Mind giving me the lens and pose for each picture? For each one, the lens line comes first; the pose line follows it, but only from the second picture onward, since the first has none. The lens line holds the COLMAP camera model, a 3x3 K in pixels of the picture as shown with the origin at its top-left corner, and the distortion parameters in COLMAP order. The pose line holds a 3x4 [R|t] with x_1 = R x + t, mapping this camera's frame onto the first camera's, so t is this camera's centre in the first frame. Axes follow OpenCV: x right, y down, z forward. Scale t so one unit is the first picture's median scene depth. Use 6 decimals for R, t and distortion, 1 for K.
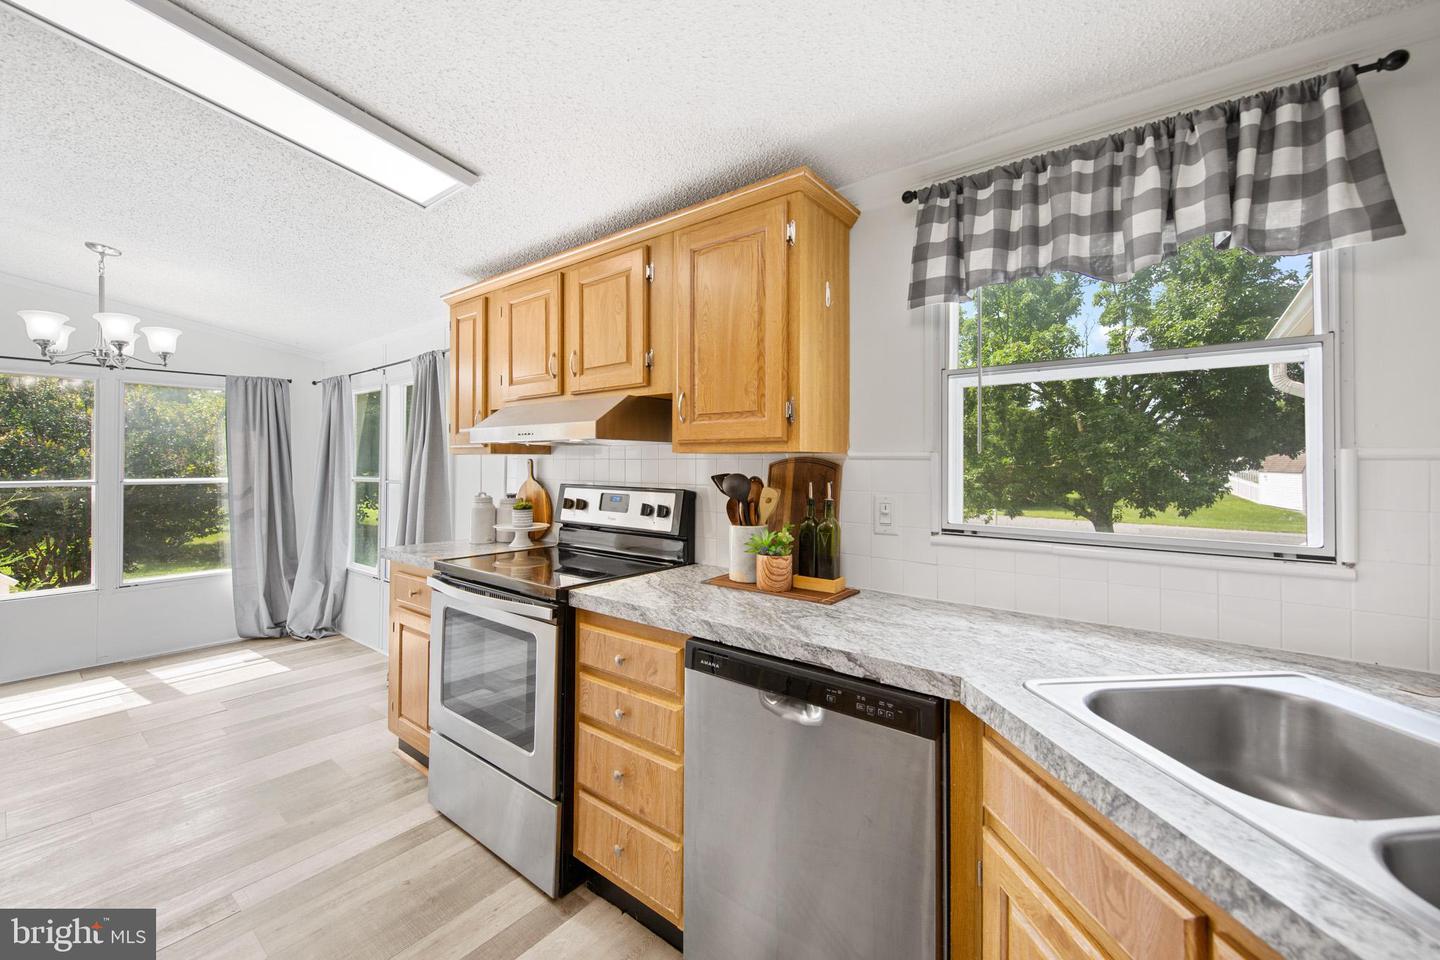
lens RADIAL K [[578.9, 0, 712.4], [0, 578.9, 454.0], [0, 0, 1]] dist [0.014659, -0.006858]
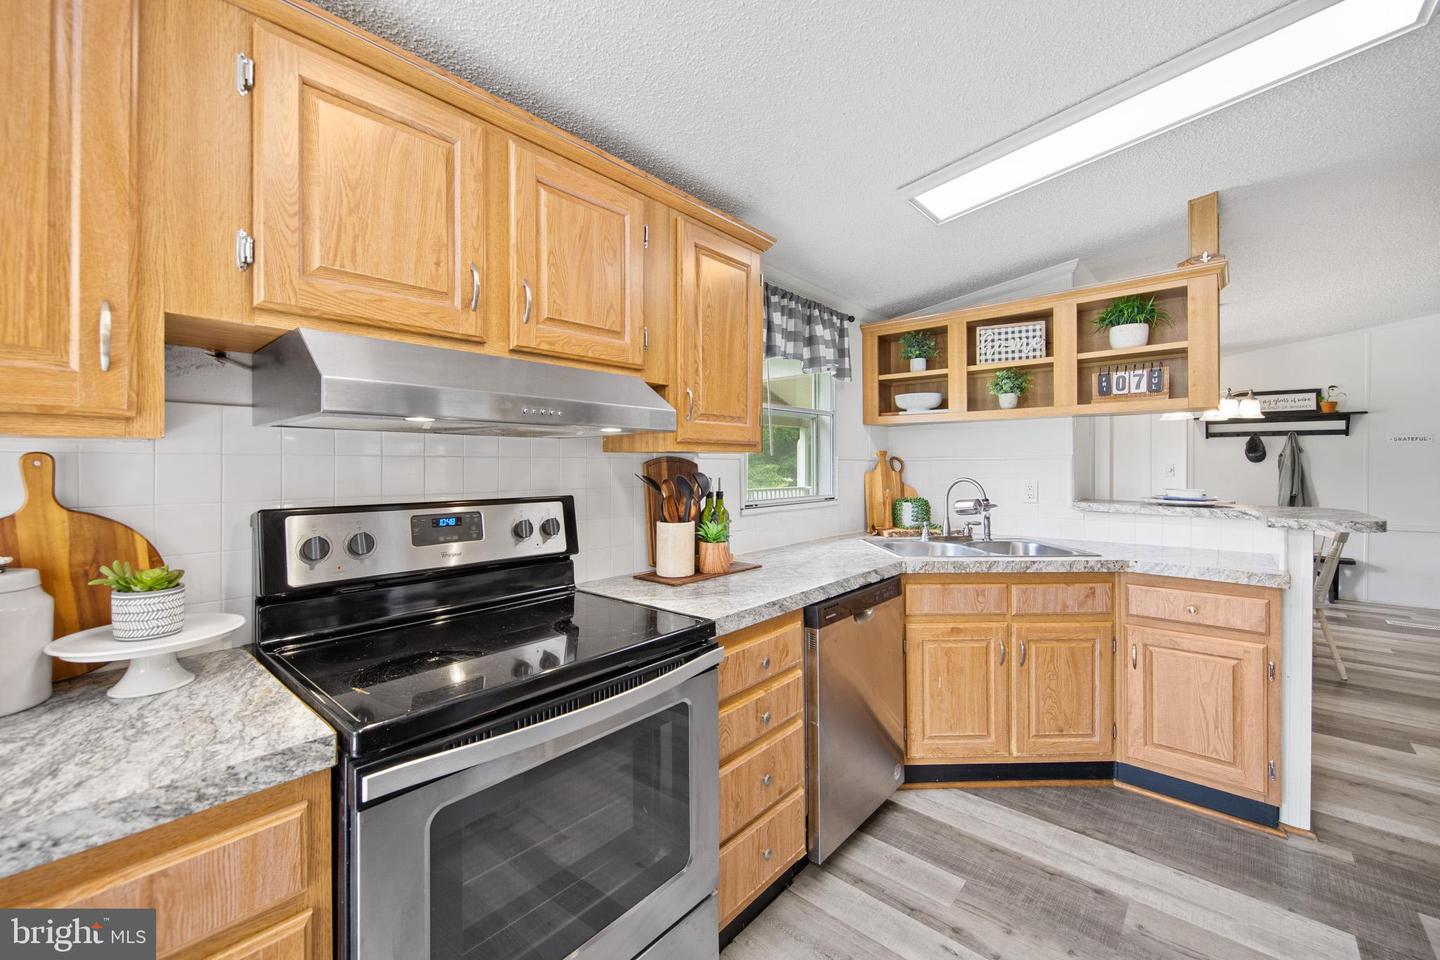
lens RADIAL K [[566.9, 0, 711.9], [0, 566.9, 469.6], [0, 0, 1]] dist [0.012799, -0.007461]
pose [[0.061094, -0.013081, 0.998046, -0.651438], [-0.011364, 0.999840, 0.013801, 0.009485], [-0.998067, -0.012185, 0.060935, 0.603316]]
